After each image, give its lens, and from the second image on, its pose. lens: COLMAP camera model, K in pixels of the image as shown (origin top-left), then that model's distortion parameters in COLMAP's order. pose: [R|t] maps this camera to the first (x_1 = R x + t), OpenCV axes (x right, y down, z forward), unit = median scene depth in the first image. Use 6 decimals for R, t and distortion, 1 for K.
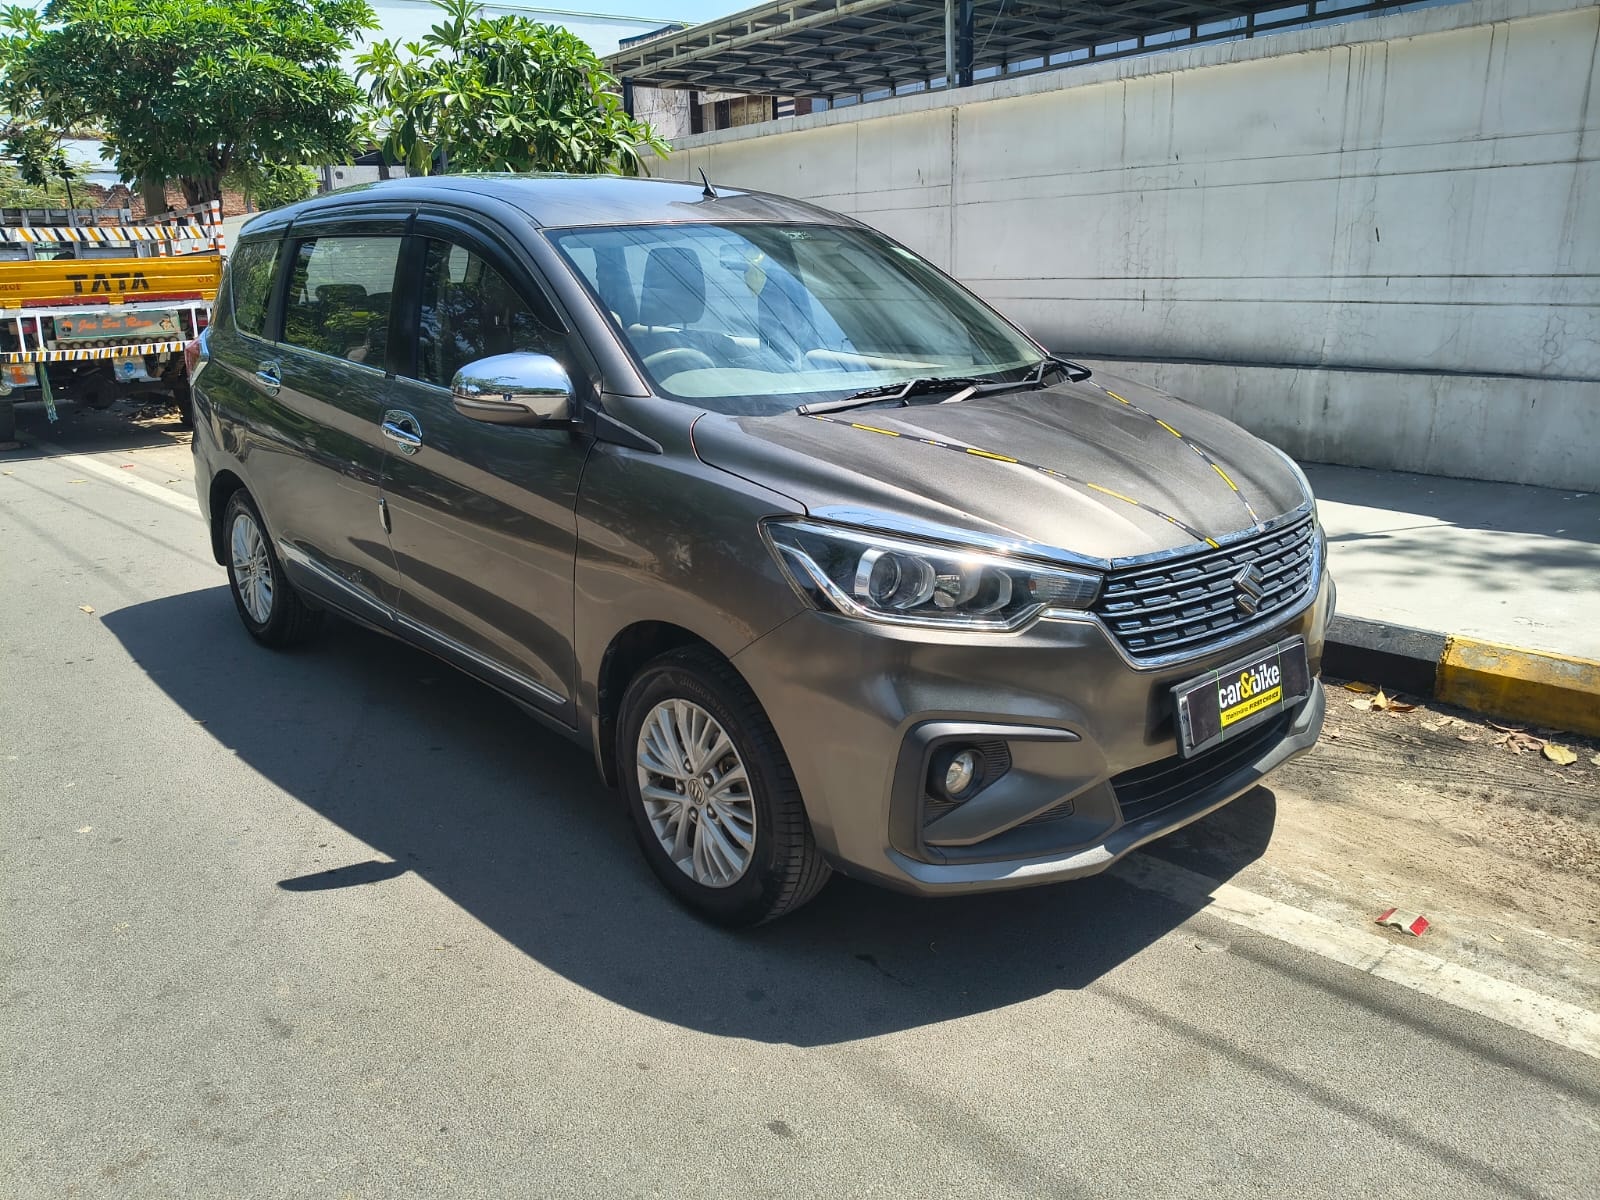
lens RADIAL K [[1251.5, 0, 799.4], [0, 1251.5, 593.7], [0, 0, 1]] dist [-0.018316, 0.007584]
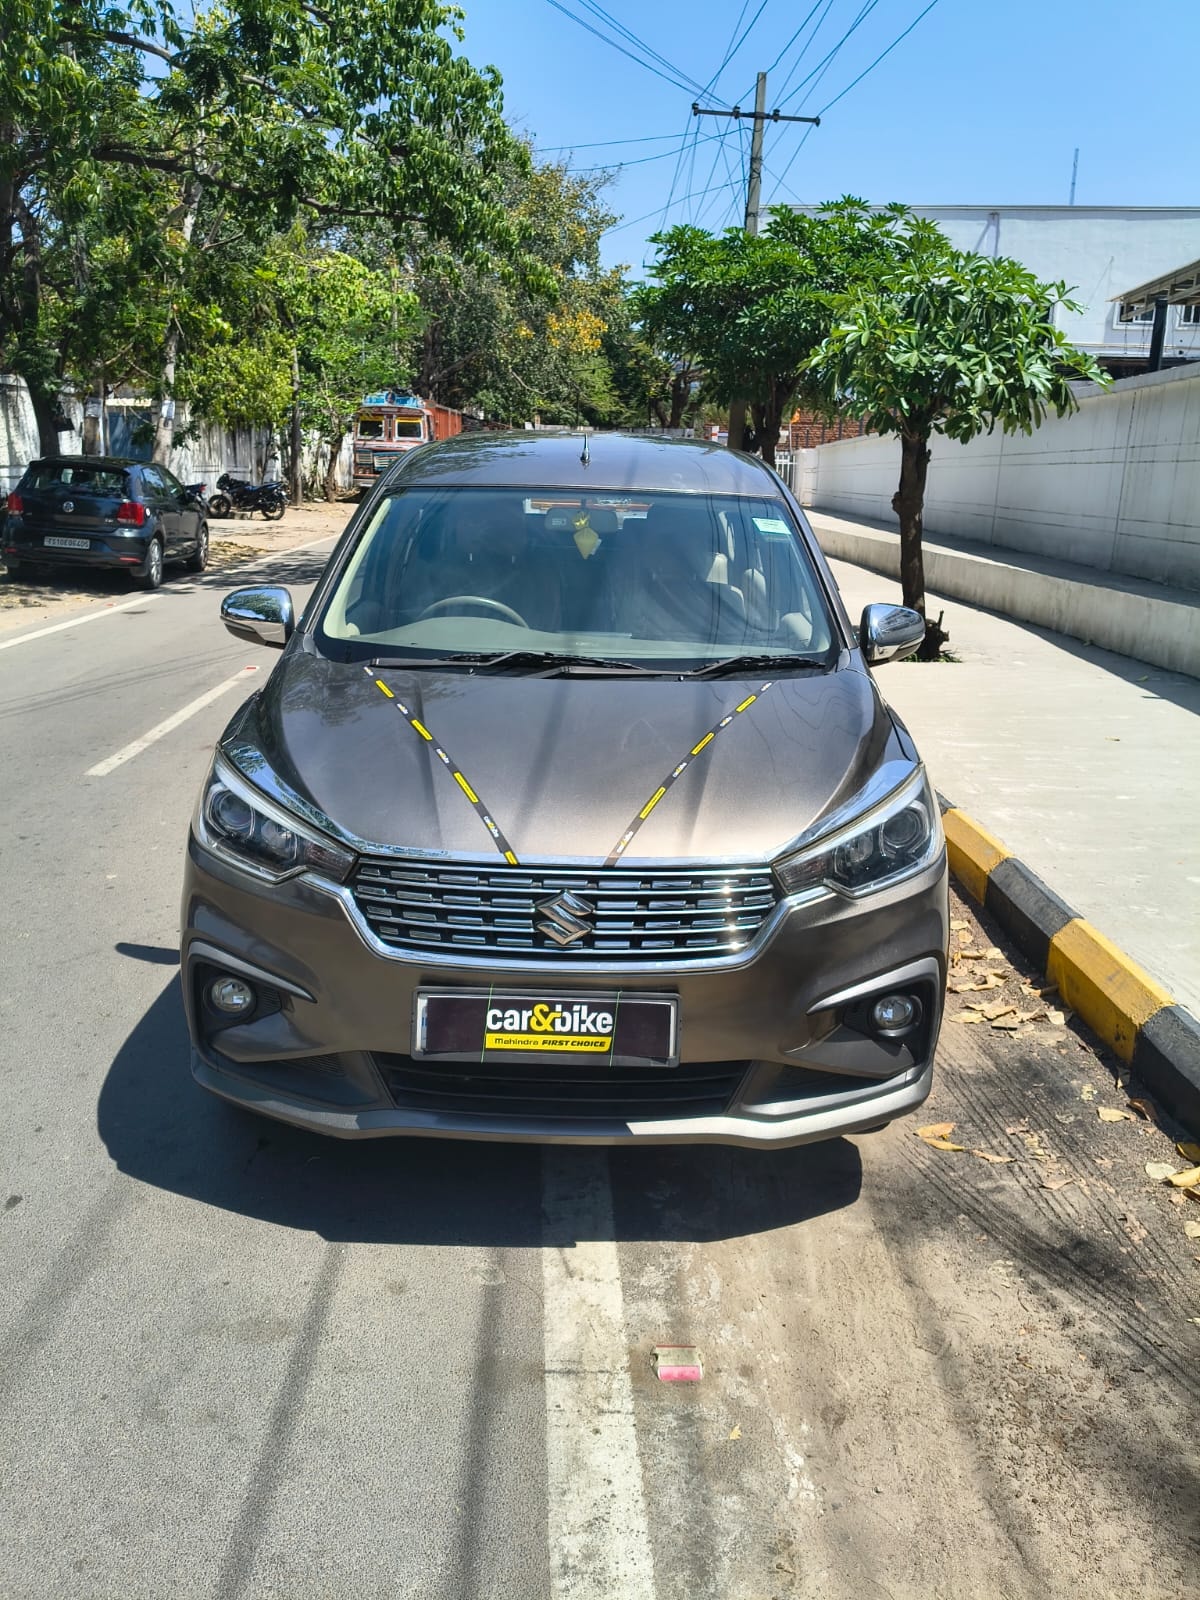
lens RADIAL K [[1262.6, 0, 679.3], [0, 1262.6, 796.5], [0, 0, 1]] dist [0.141399, -0.347240]
pose [[0.741430, 0.210408, -0.637189, 0.903857], [-0.216581, 0.973785, 0.069543, -0.158915], [0.635117, 0.086441, 0.767564, 0.289374]]
